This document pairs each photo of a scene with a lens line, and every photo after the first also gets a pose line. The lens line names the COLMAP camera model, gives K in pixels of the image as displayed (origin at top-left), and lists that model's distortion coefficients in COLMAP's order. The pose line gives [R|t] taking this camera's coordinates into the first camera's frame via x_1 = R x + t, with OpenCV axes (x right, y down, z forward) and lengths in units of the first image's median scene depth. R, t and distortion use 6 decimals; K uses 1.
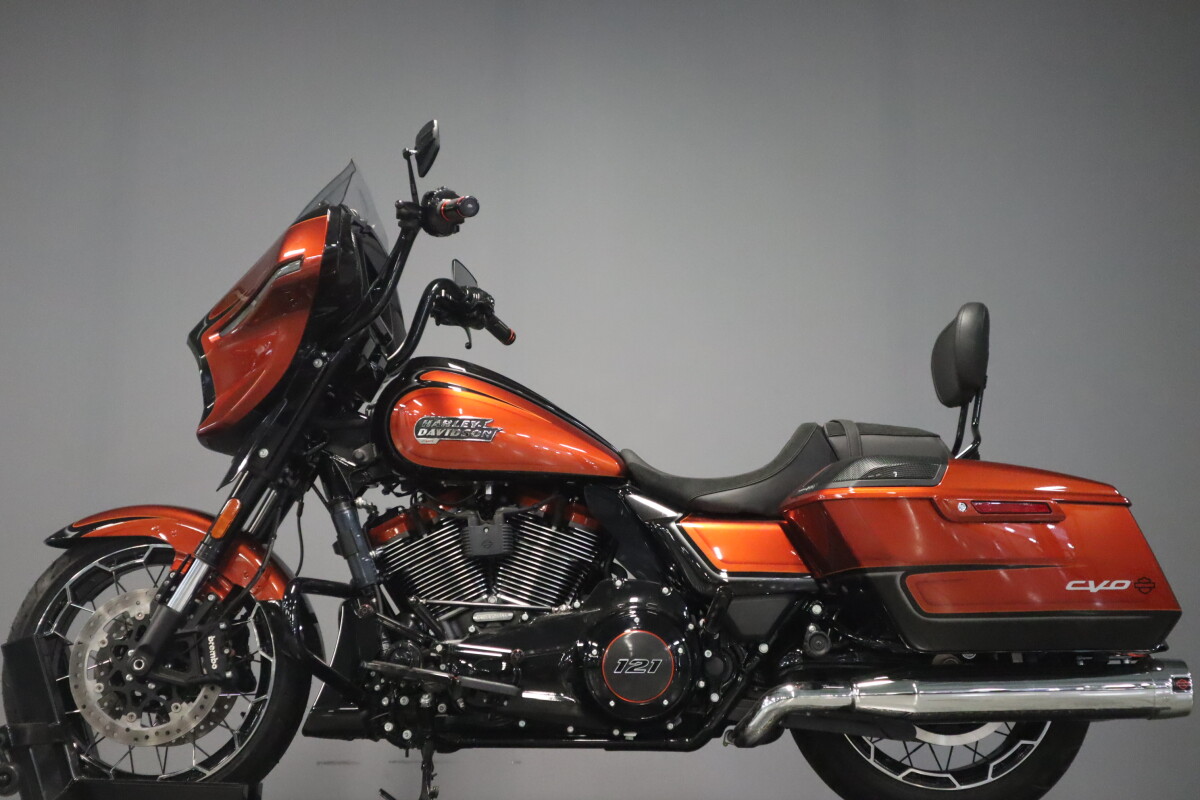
lens RADIAL K [[1698.9, 0, 597.3], [0, 1698.9, 401.1], [0, 0, 1]] dist [0.060899, 0.000000]
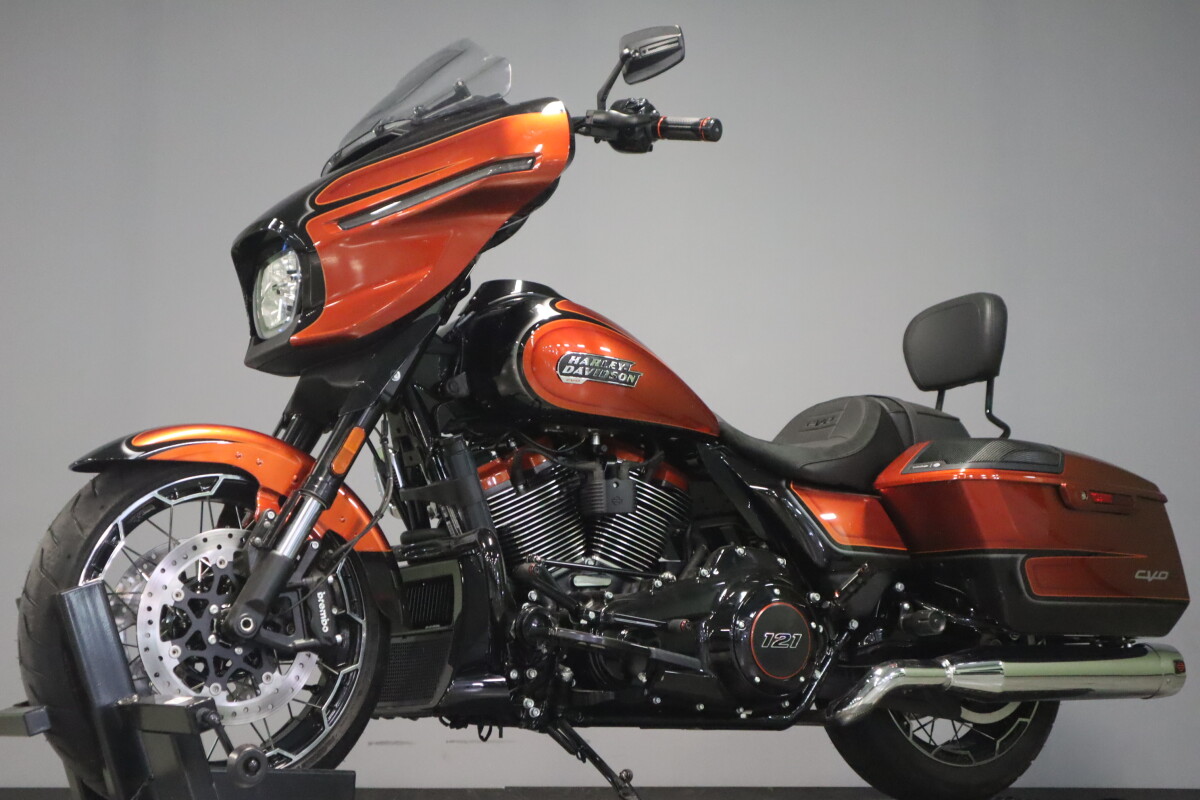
lens RADIAL K [[1908.6, 0, 596.6], [0, 1908.6, 405.0], [0, 0, 1]] dist [0.065598, 0.000000]
pose [[0.841058, 0.086809, 0.533935, -0.613682], [-0.103831, 0.994593, 0.001851, 0.033030], [-0.530887, -0.056996, 0.845524, 0.157805]]
